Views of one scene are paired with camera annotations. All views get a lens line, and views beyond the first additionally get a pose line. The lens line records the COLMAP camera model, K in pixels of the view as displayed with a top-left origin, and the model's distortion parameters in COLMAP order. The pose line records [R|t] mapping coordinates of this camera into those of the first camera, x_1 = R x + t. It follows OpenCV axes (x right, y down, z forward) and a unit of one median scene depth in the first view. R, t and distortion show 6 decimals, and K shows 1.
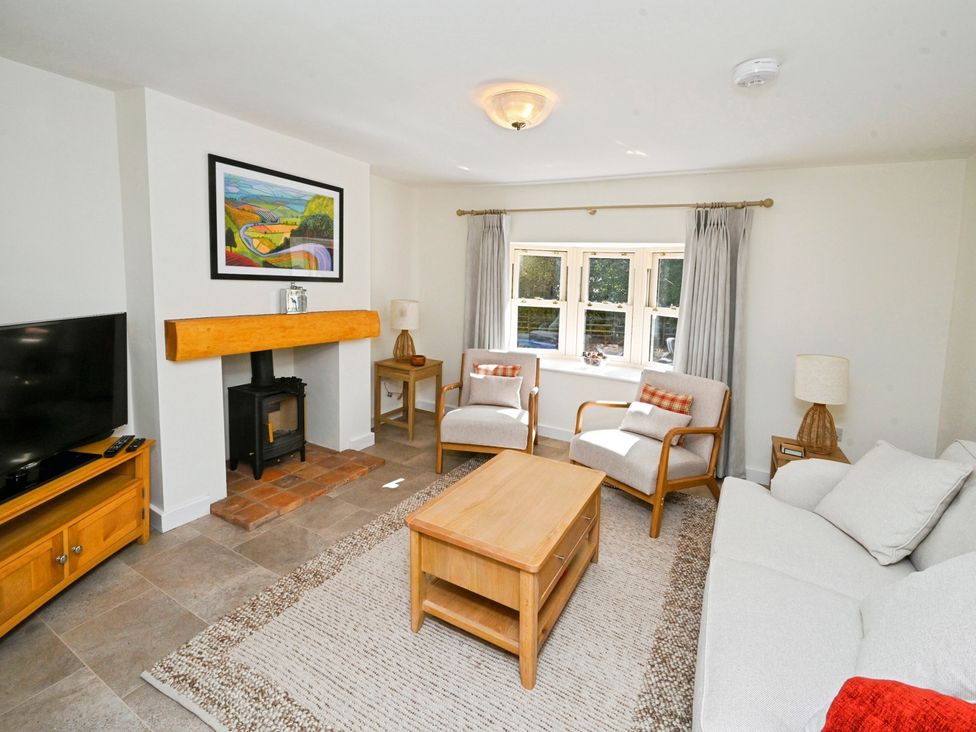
lens RADIAL K [[447.9, 0, 487.6], [0, 447.9, 286.8], [0, 0, 1]] dist [0.000957, -0.000077]
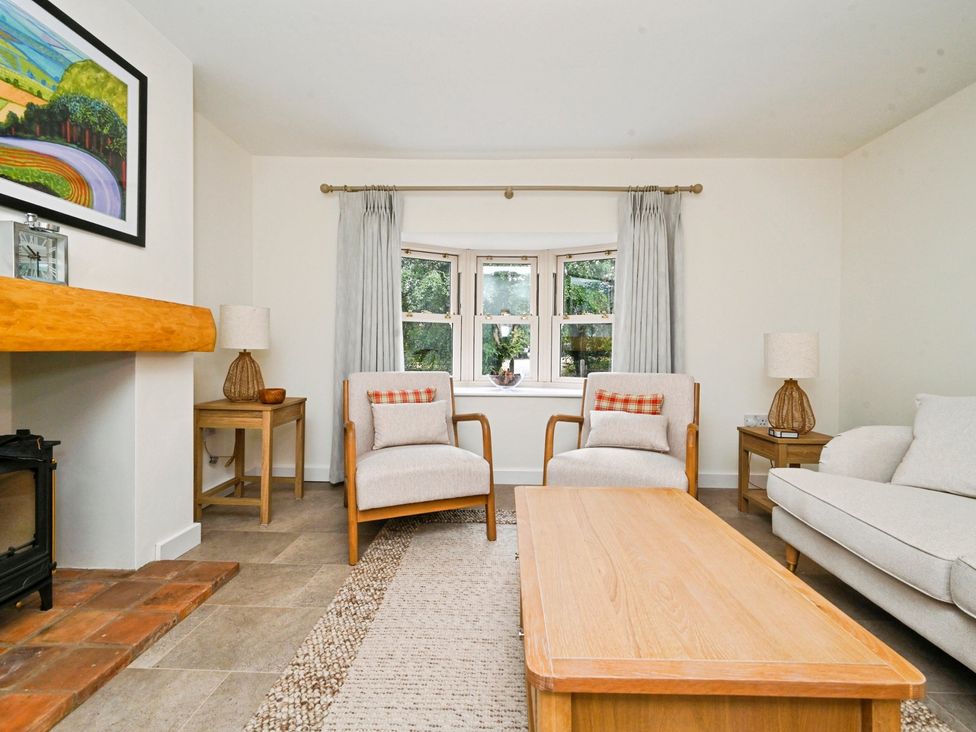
lens RADIAL K [[438.2, 0, 482.3], [0, 438.2, 328.5], [0, 0, 1]] dist [-0.001057, 0.000387]
pose [[0.893292, -0.012277, 0.449310, -0.201850], [0.038325, 0.998067, -0.048924, 0.132144], [-0.447841, 0.060923, 0.892035, 0.358114]]
